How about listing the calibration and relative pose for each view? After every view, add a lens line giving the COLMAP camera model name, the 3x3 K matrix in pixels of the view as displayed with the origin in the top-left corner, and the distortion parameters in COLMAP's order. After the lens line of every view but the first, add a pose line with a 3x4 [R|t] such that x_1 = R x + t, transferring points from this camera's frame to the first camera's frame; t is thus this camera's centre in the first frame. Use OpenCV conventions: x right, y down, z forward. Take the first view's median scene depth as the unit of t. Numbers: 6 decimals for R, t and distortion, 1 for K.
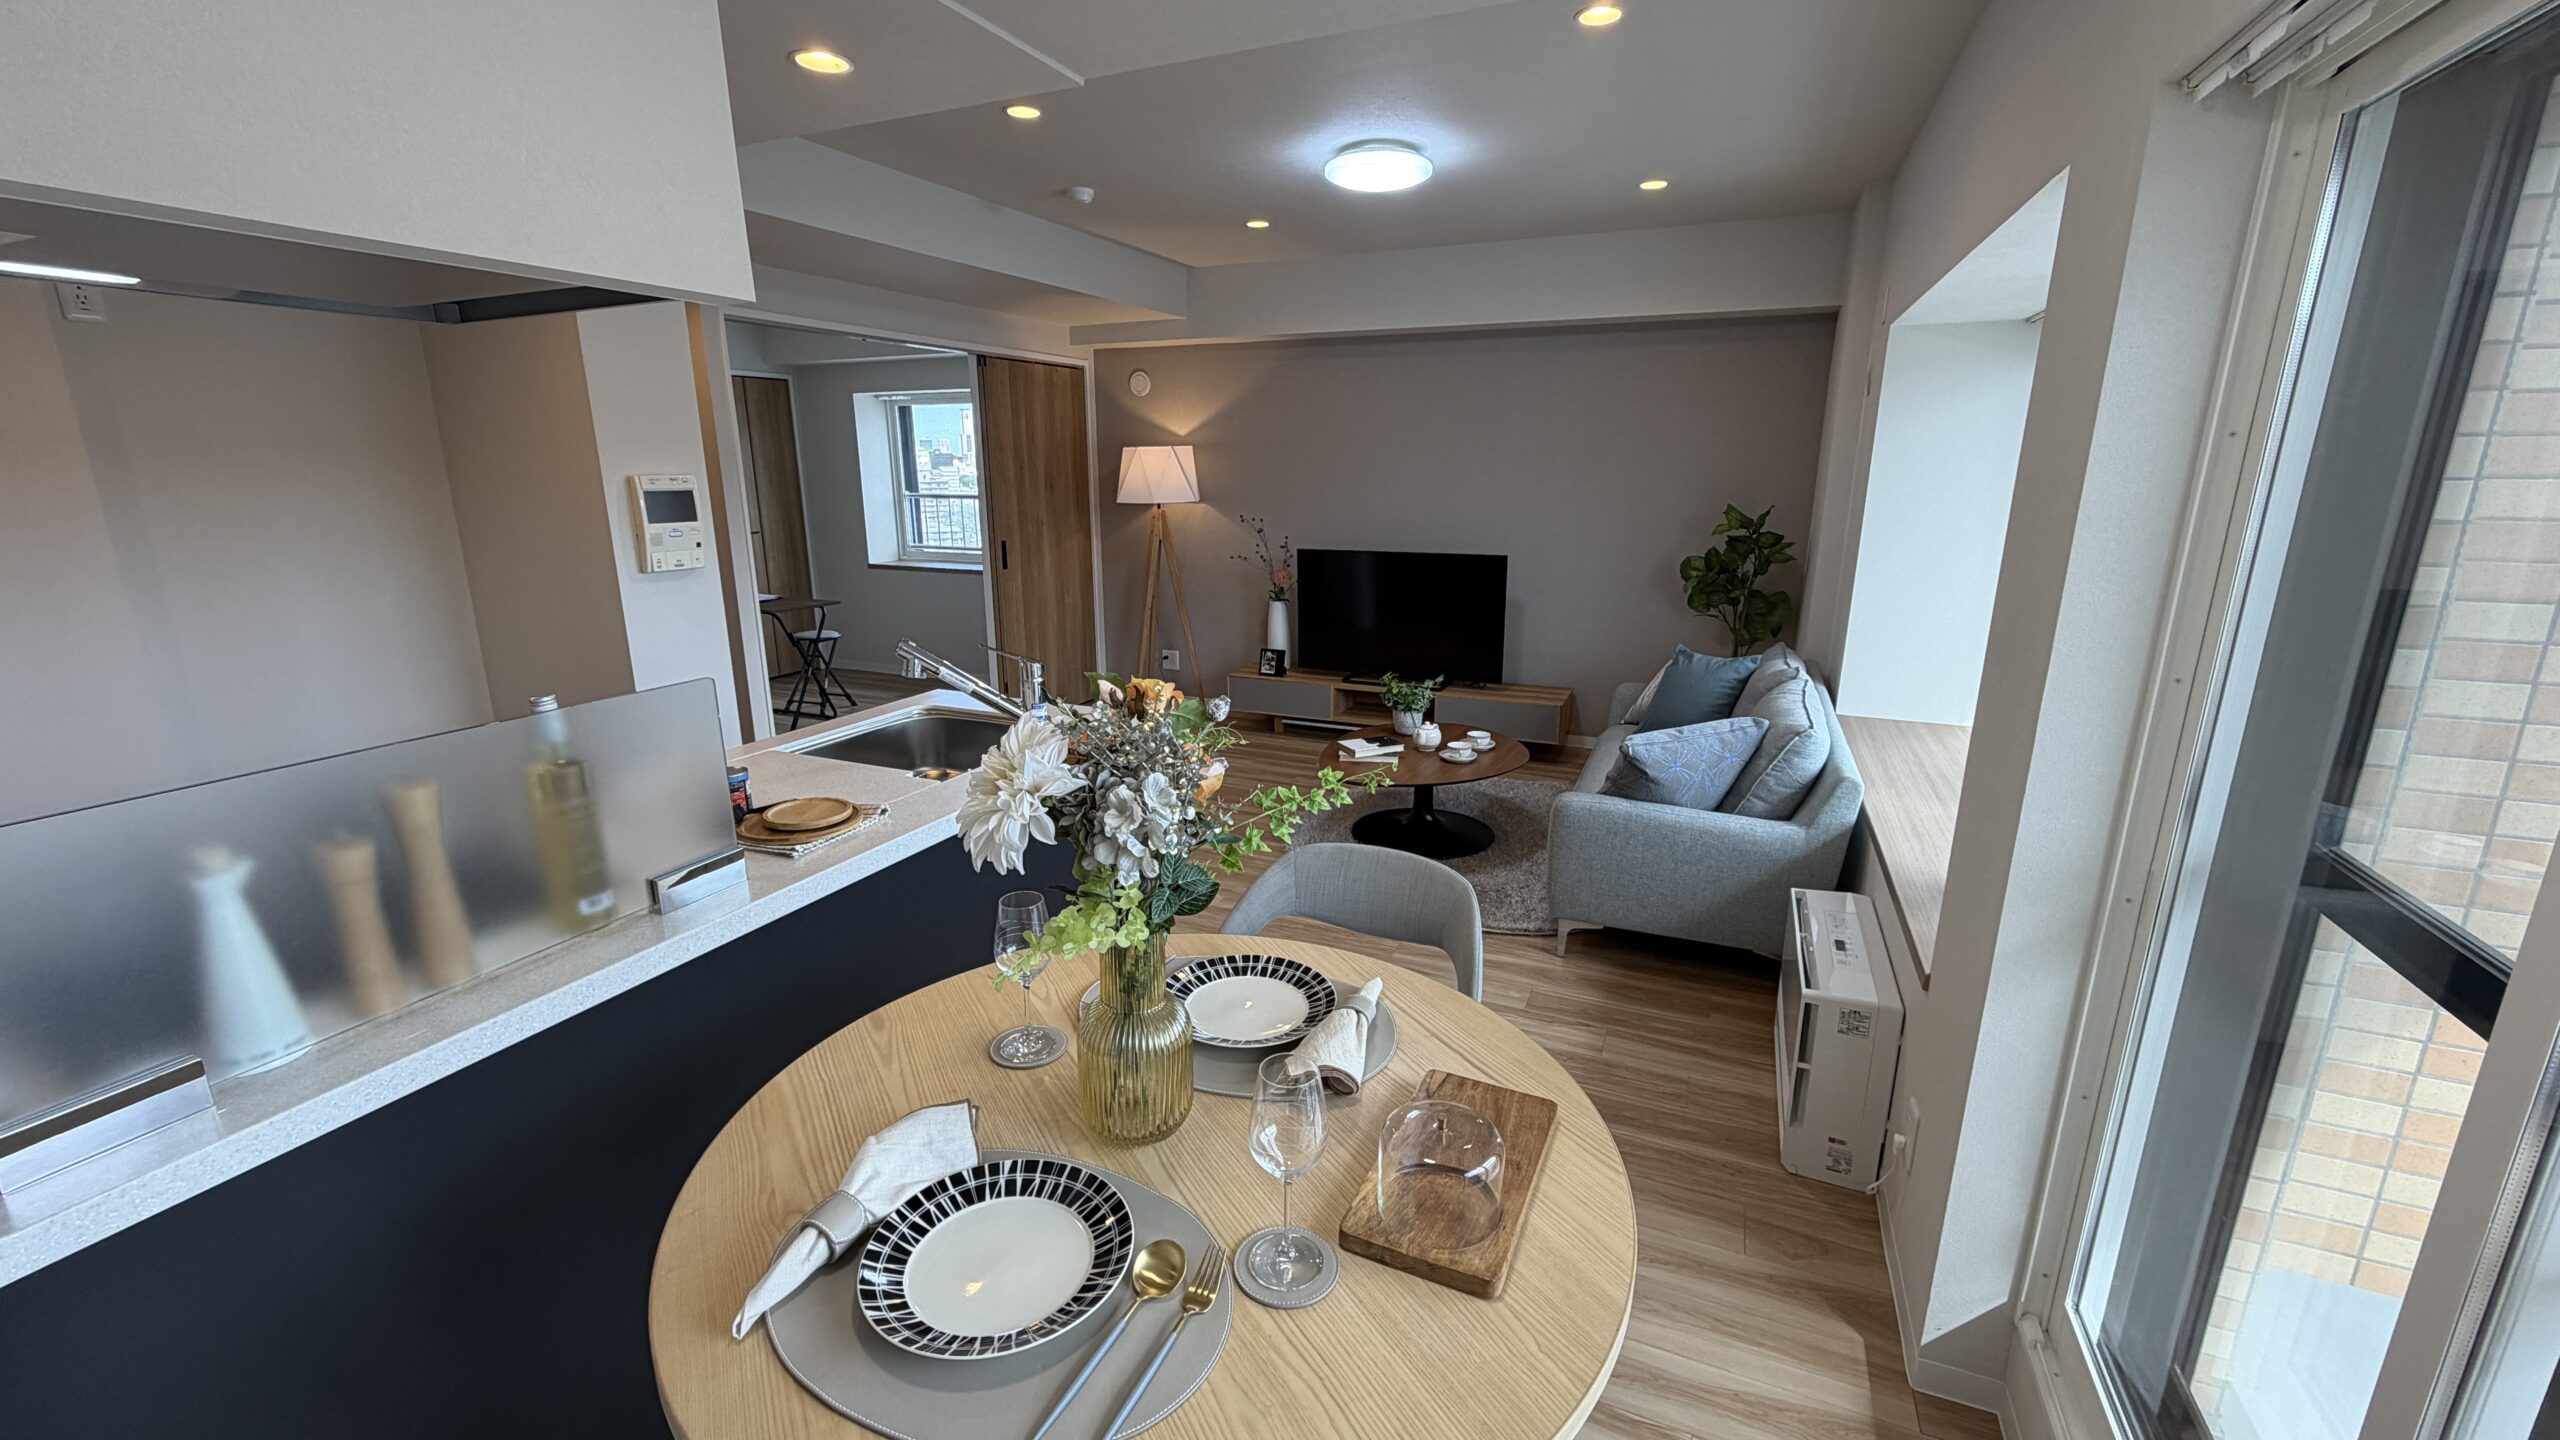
lens RADIAL K [[1019.1, 0, 1272.7], [0, 1019.1, 713.9], [0, 0, 1]] dist [-0.000272, 0.000373]
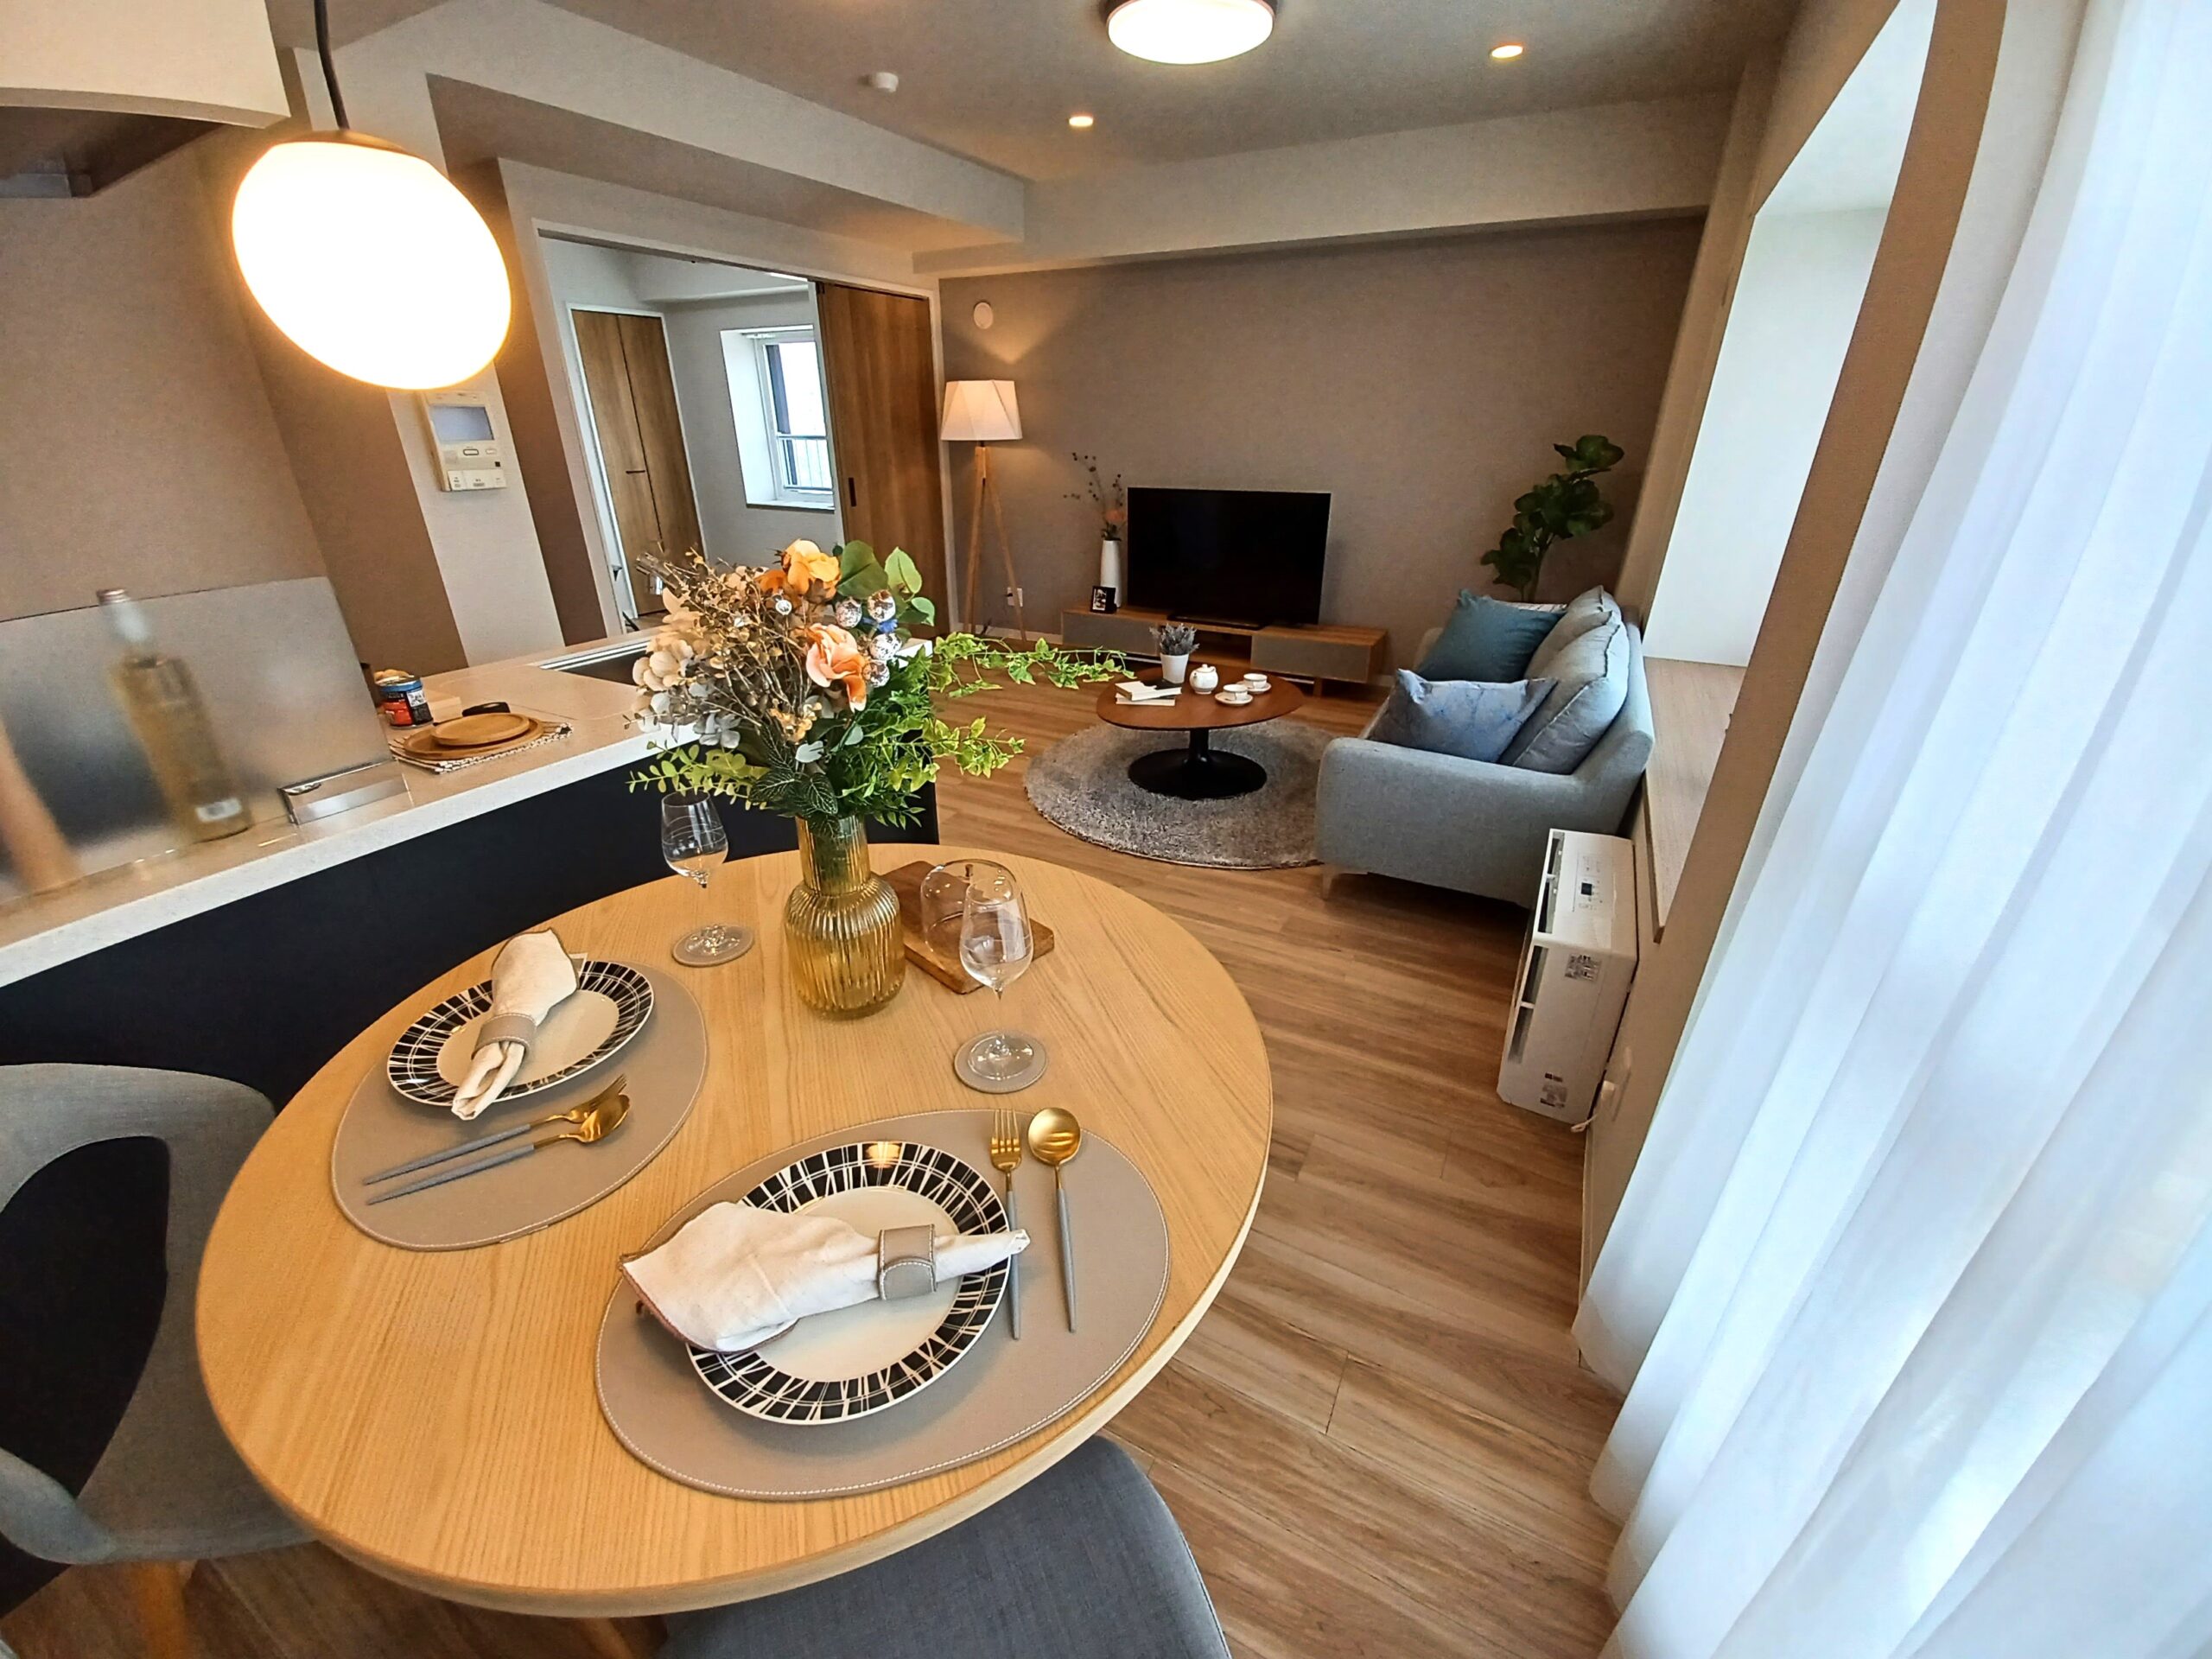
lens RADIAL K [[876.1, 0, 1086.6], [0, 876.1, 821.5], [0, 0, 1]] dist [0.015896, -0.013180]
pose [[0.997017, 0.033181, -0.069690, 0.101983], [-0.019602, 0.982128, 0.187189, 0.010304], [0.074655, -0.185265, 0.979849, 0.110317]]
